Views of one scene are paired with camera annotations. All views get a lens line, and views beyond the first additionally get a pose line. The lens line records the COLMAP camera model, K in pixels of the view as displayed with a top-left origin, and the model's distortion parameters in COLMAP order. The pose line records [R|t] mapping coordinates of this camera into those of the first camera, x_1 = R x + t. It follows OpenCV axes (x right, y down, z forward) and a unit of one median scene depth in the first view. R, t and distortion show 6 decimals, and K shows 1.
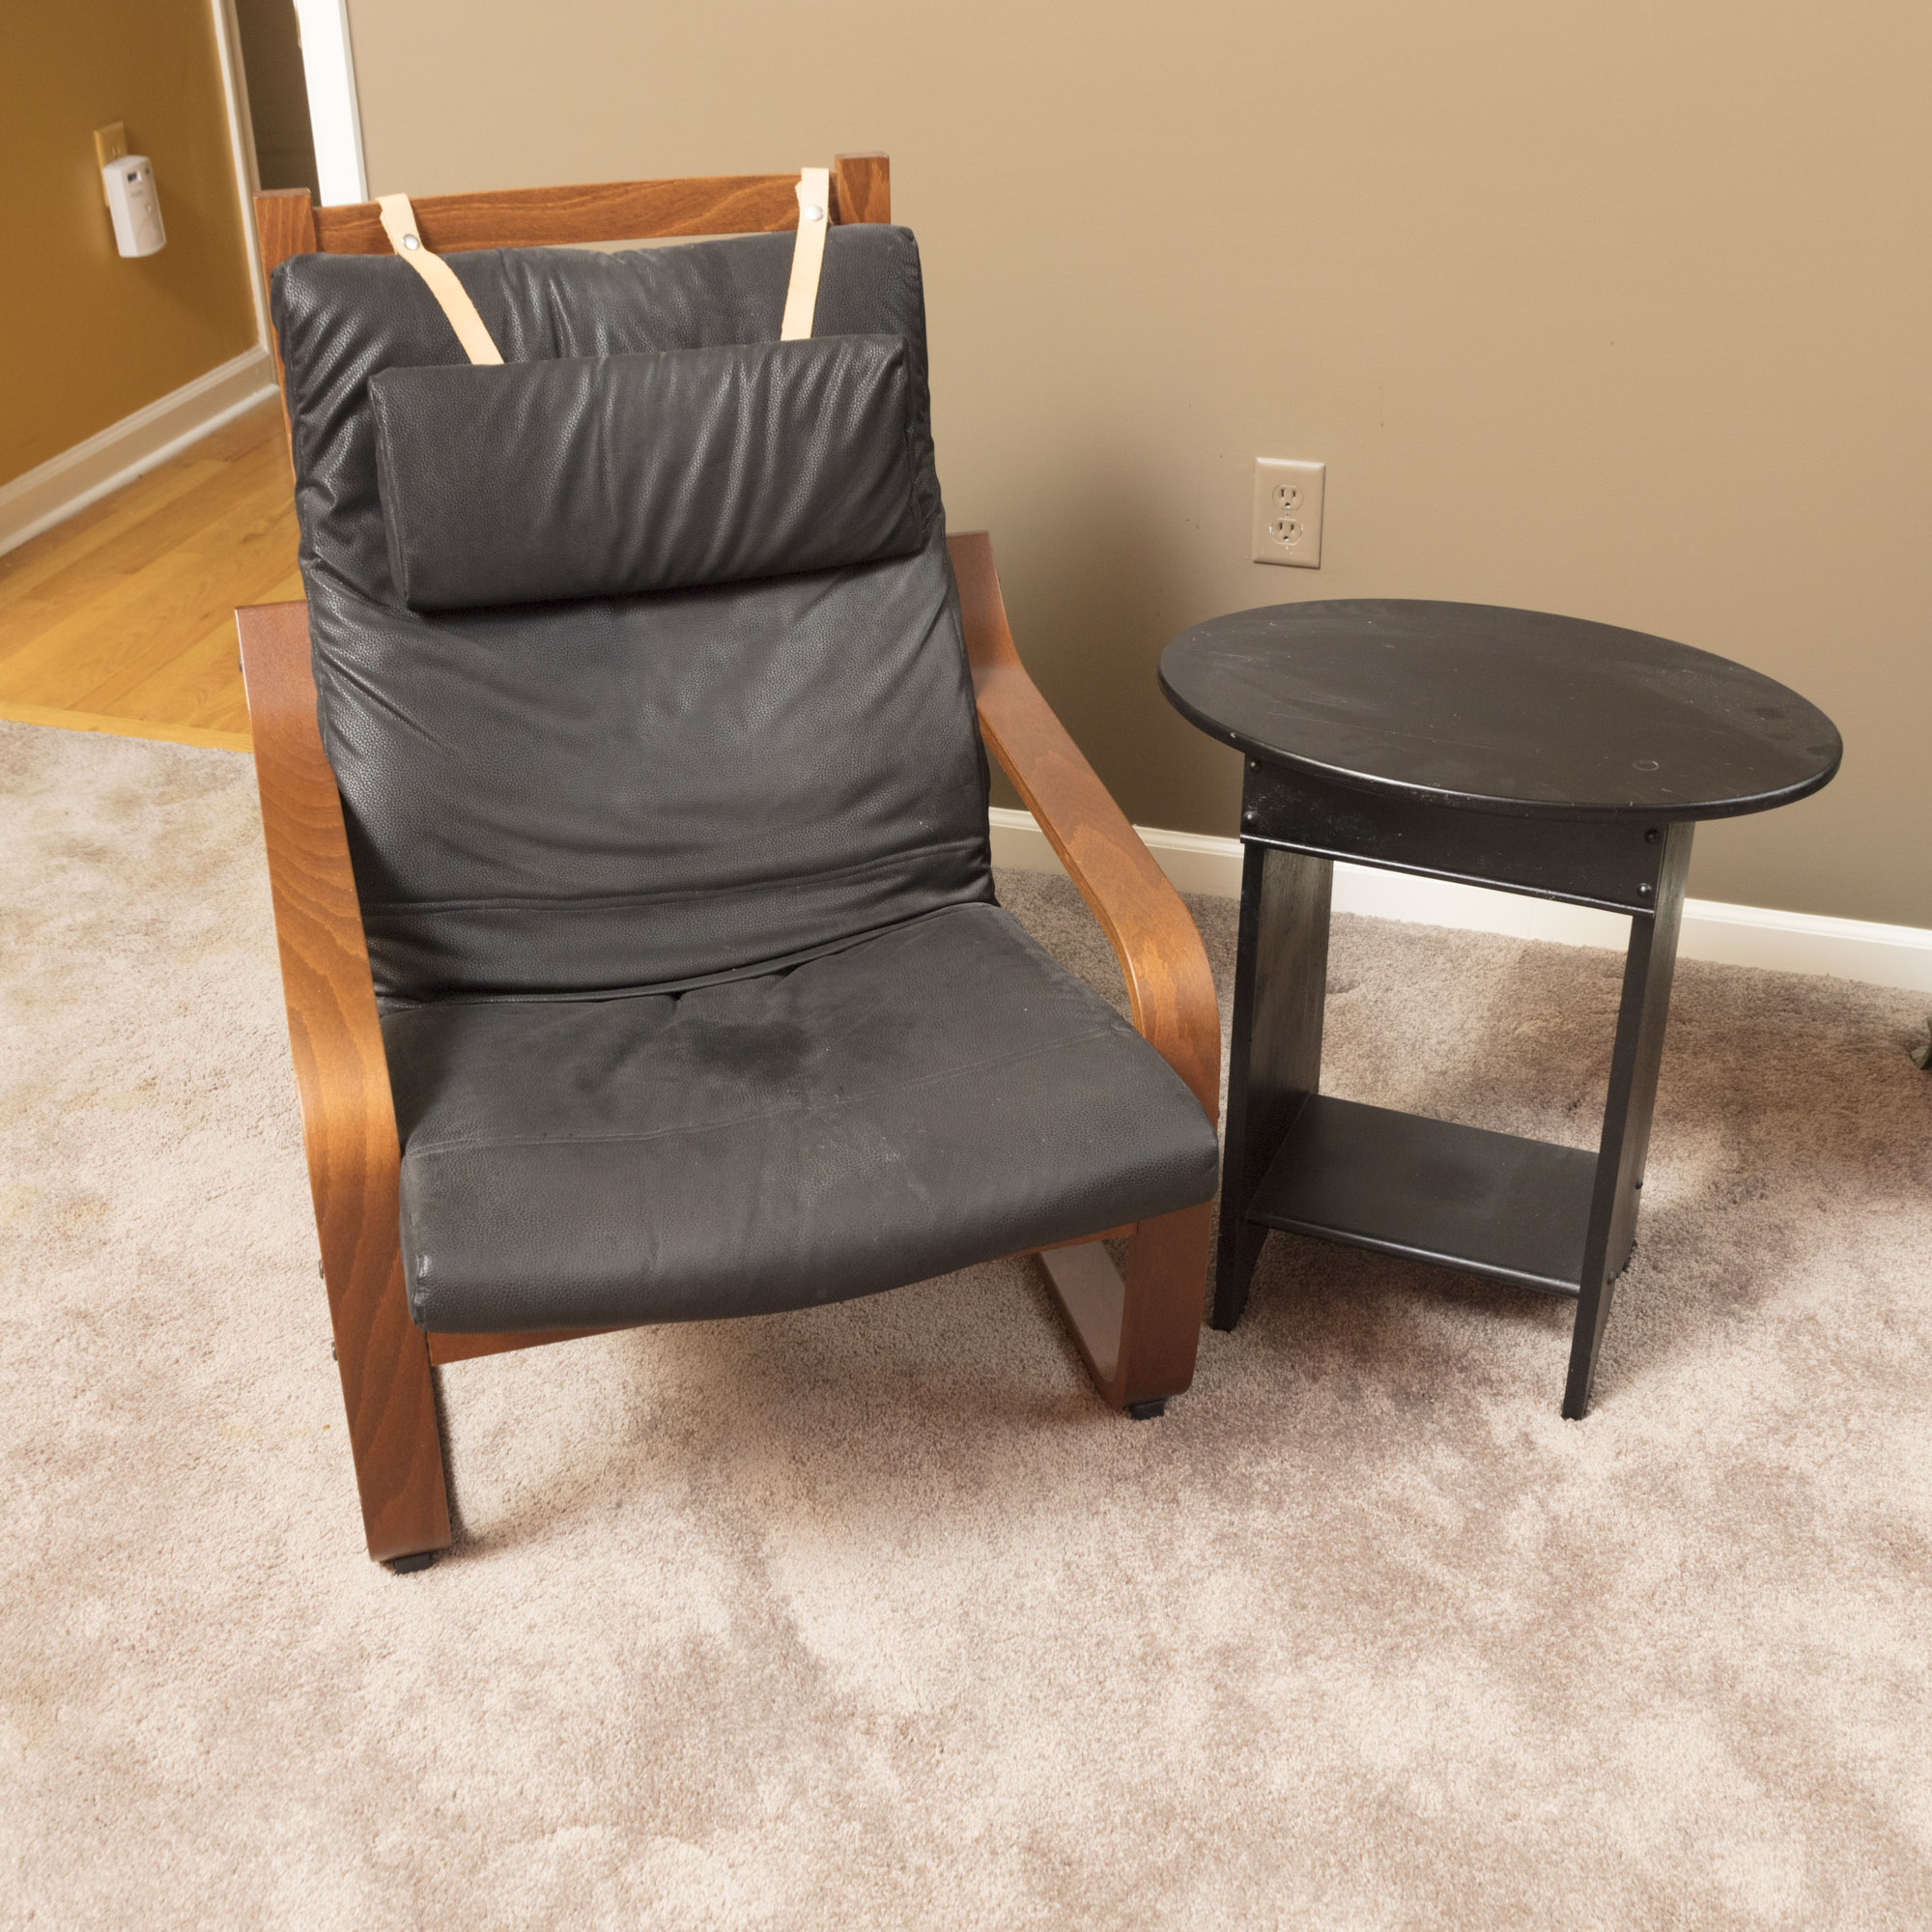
lens RADIAL K [[2501.3, 0, 1052.1], [0, 2501.3, 867.4], [0, 0, 1]] dist [0.012366, -0.003553]
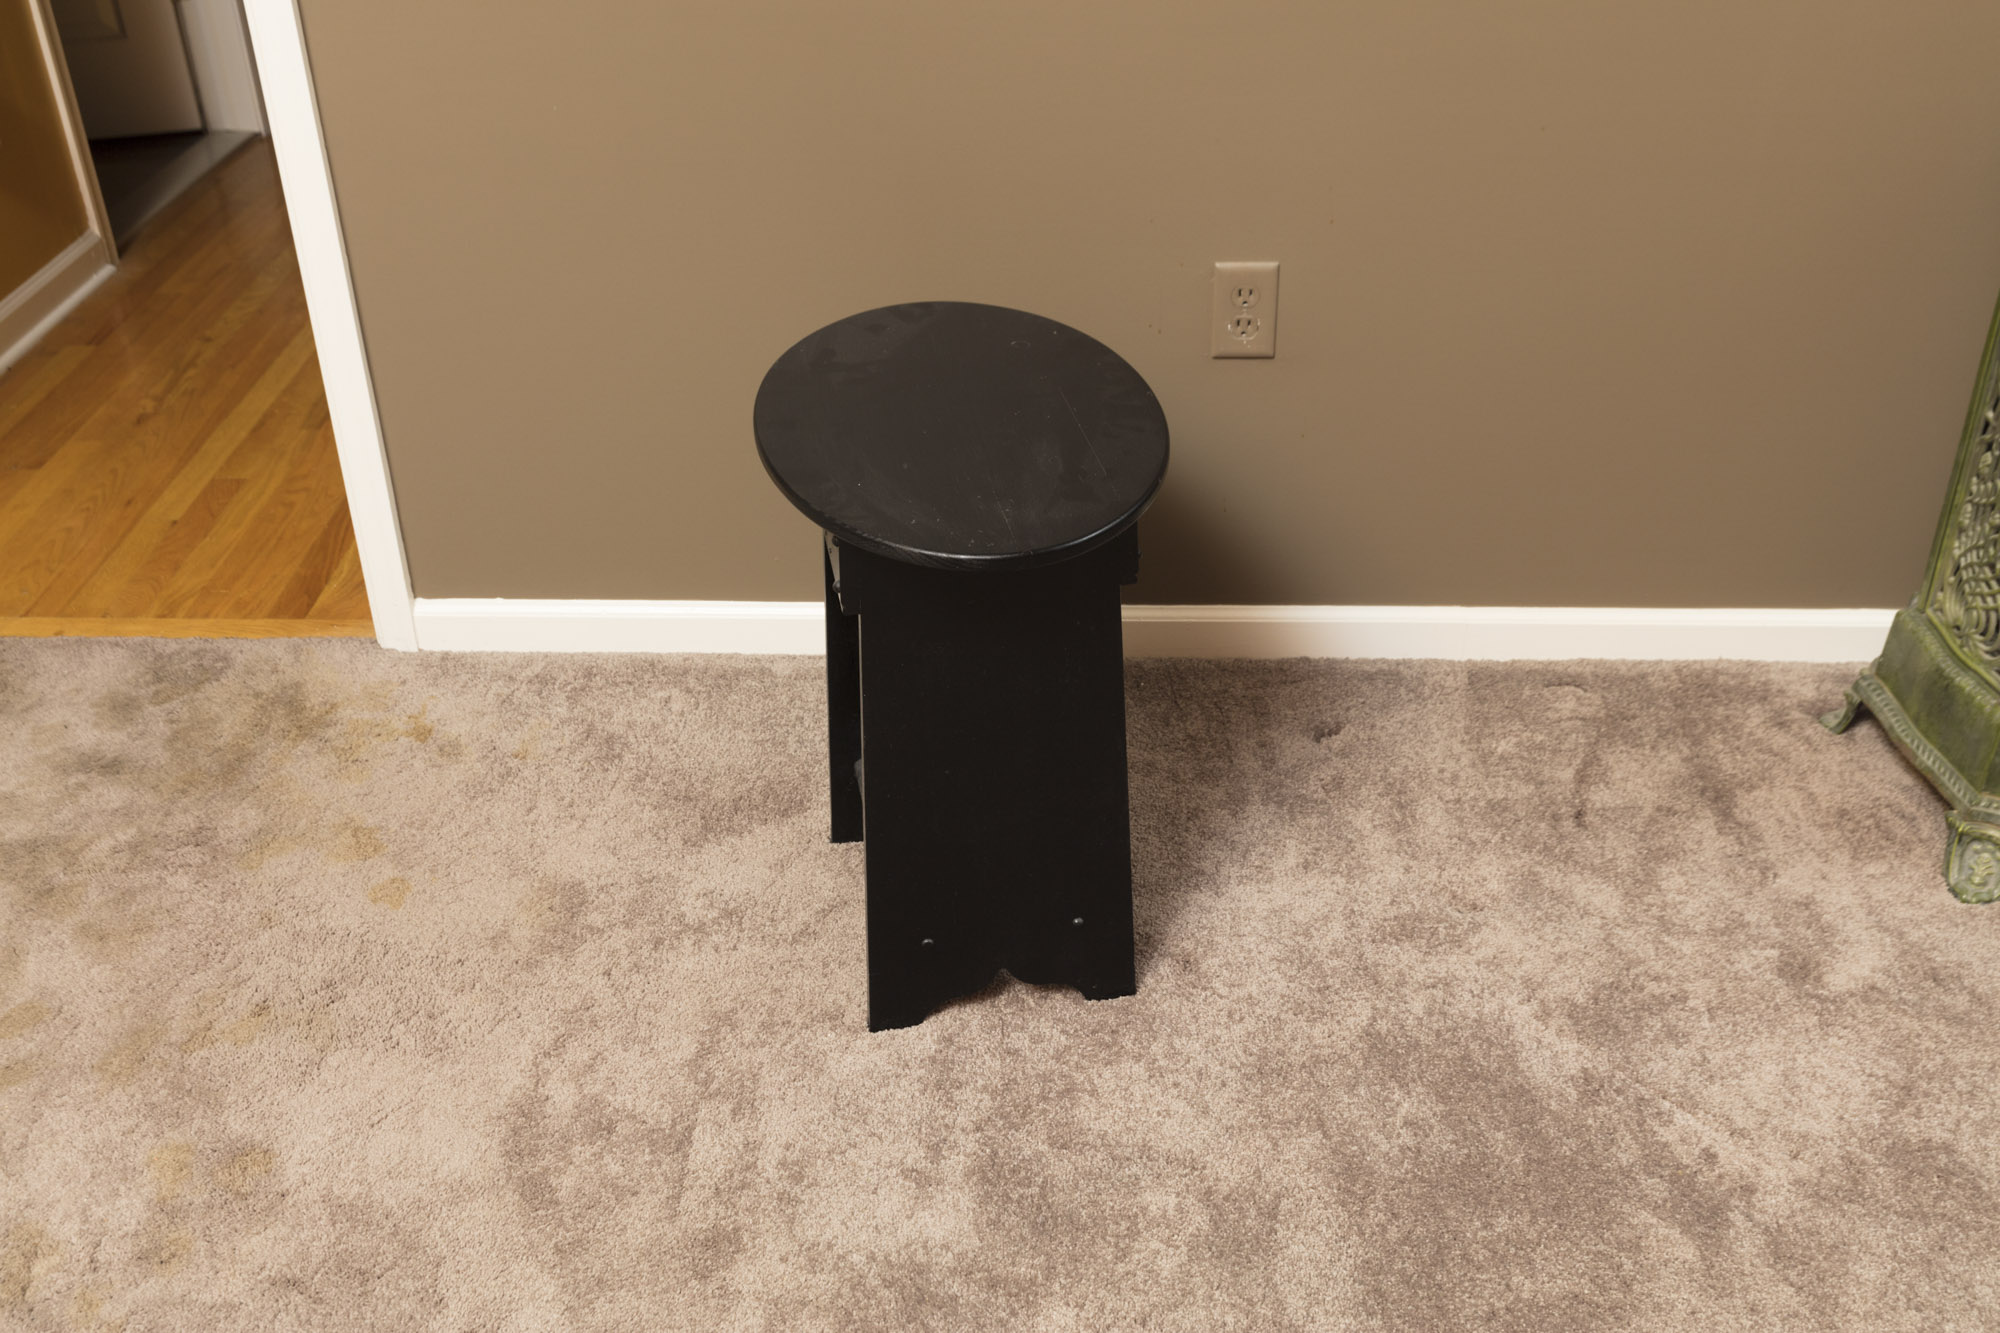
lens RADIAL K [[1937.5, 0, 989.1], [0, 1937.5, 648.2], [0, 0, 1]] dist [0.014421, -0.013710]
pose [[0.975975, -0.136426, 0.169886, -0.225166], [0.126128, 0.989537, 0.070054, -0.087362], [-0.177666, -0.046943, 0.982971, 0.229851]]
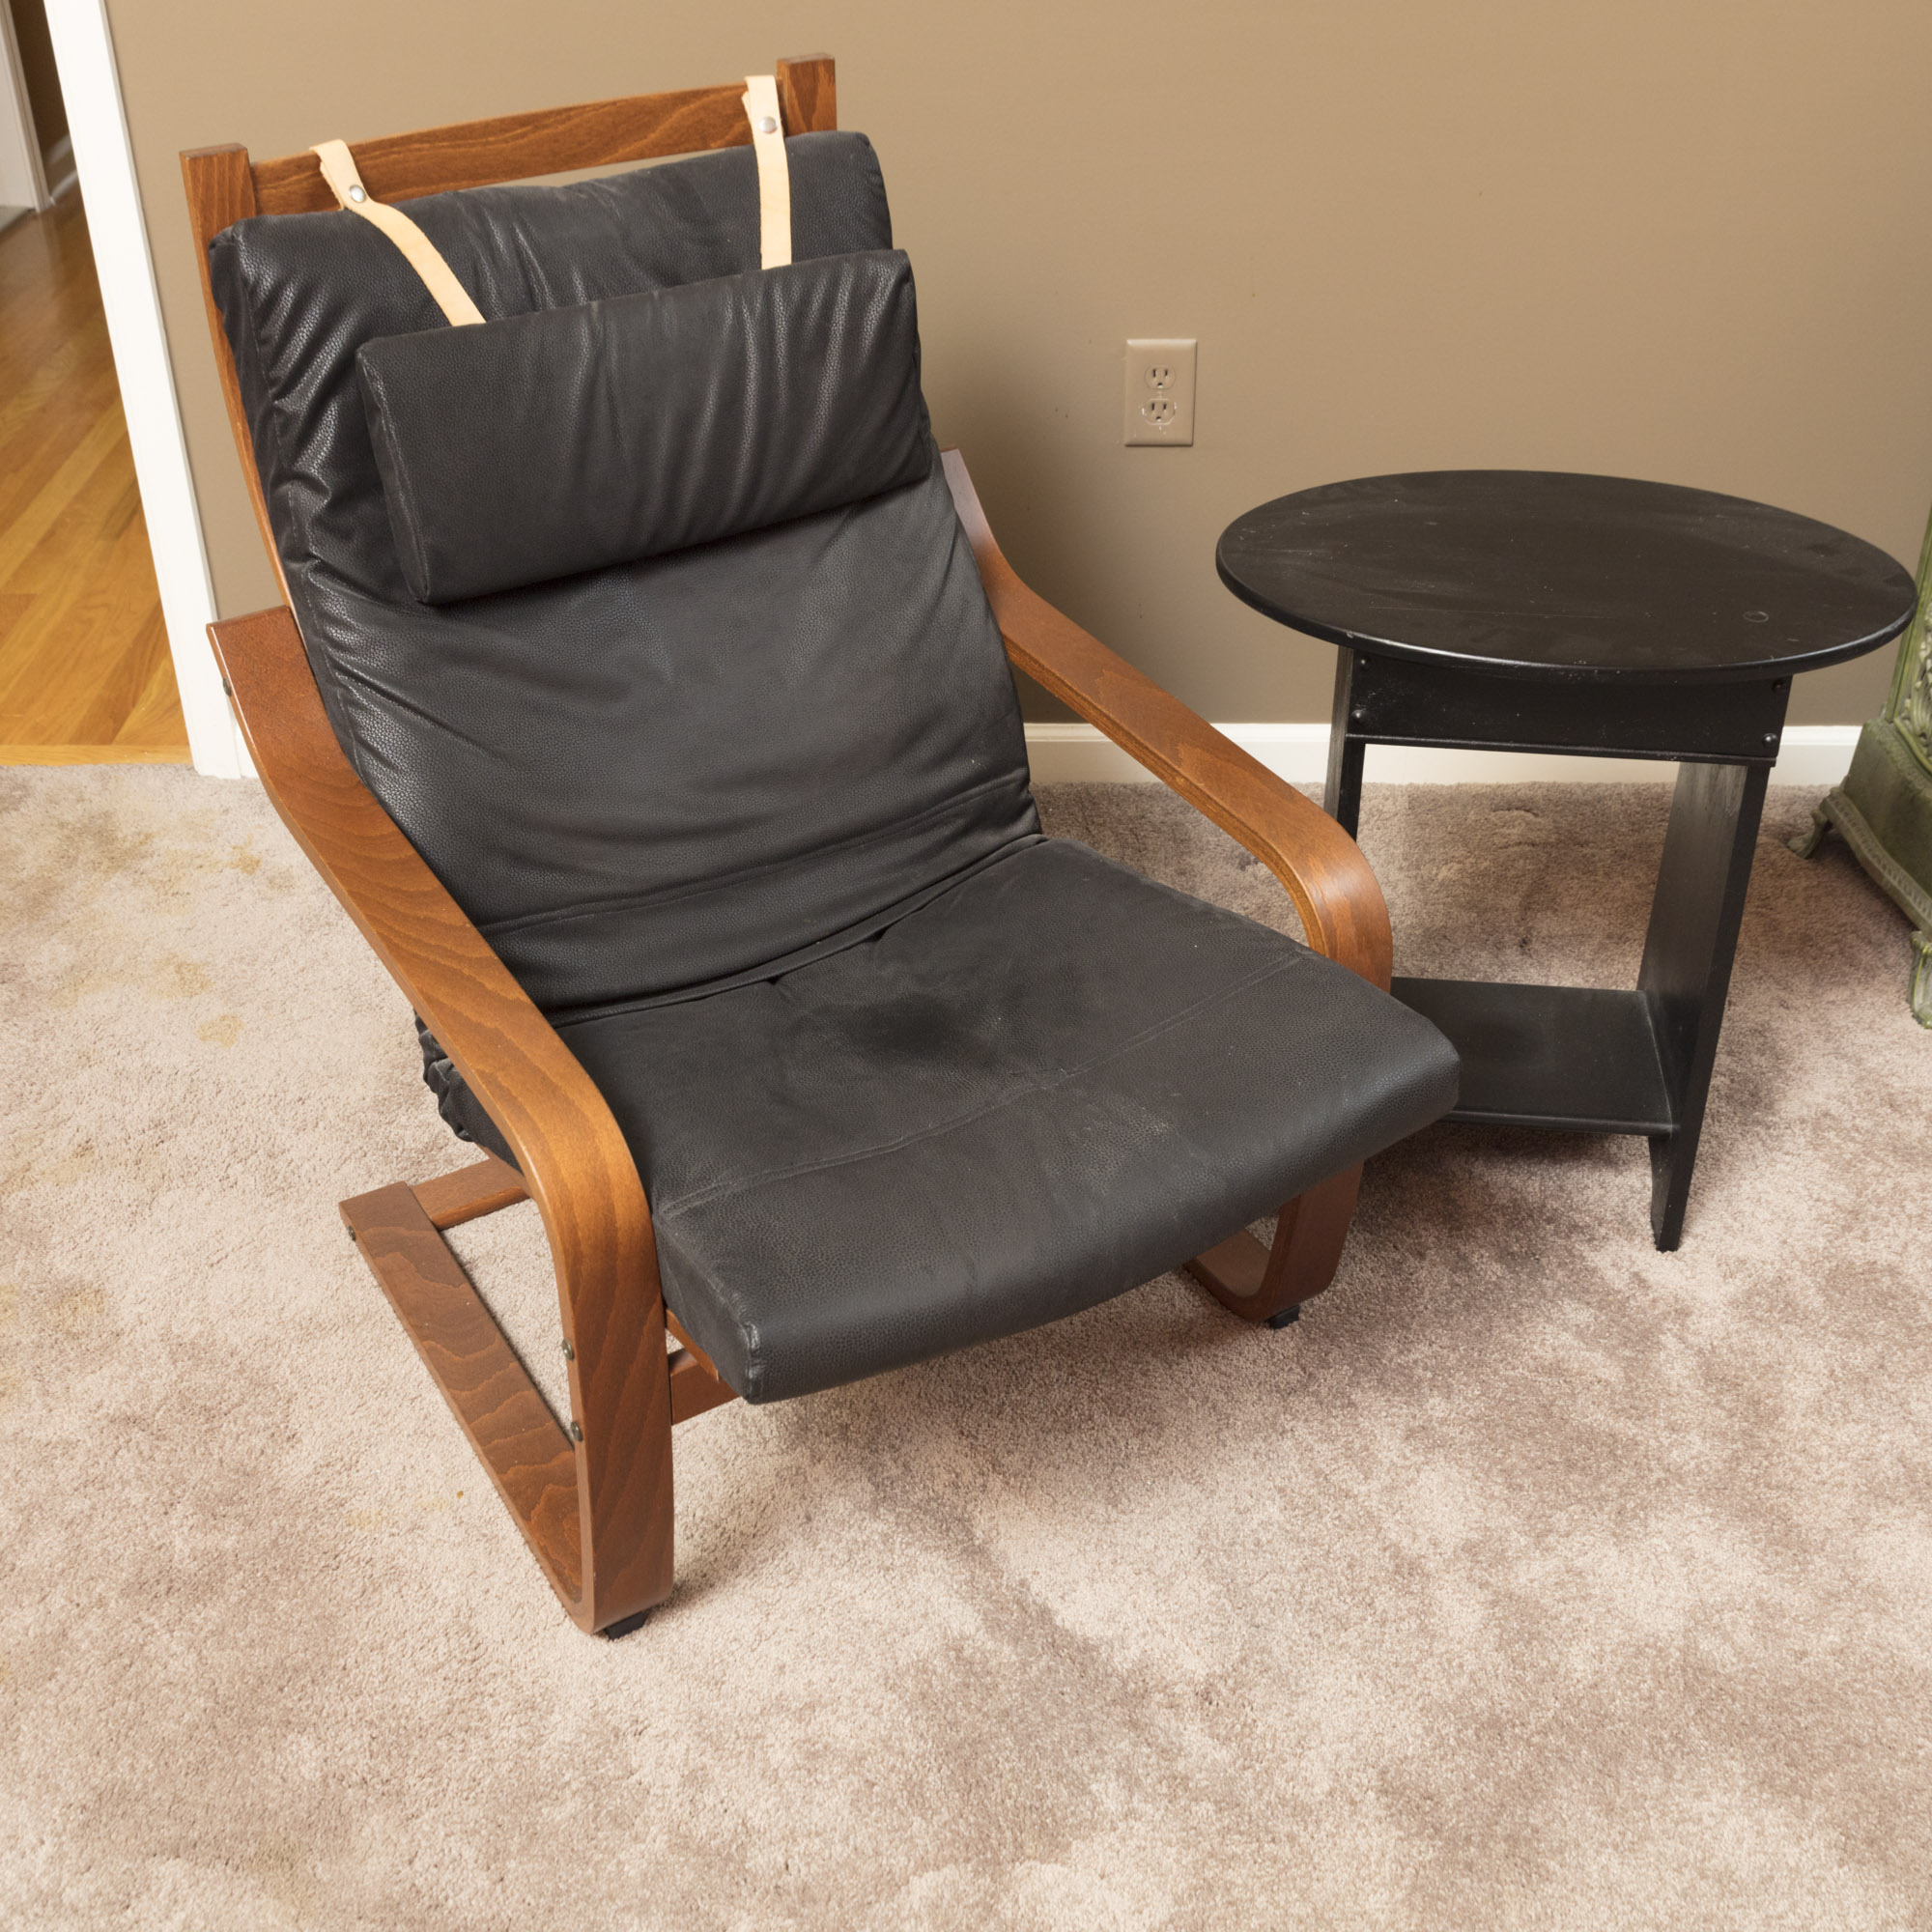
lens RADIAL K [[2344.5, 0, 959.7], [0, 2344.5, 868.9], [0, 0, 1]] dist [-0.006804, -0.008224]
pose [[0.969846, -0.141272, 0.198597, -0.245206], [0.127318, 0.988514, 0.081423, -0.051551], [-0.207819, -0.053683, 0.976693, 0.124370]]
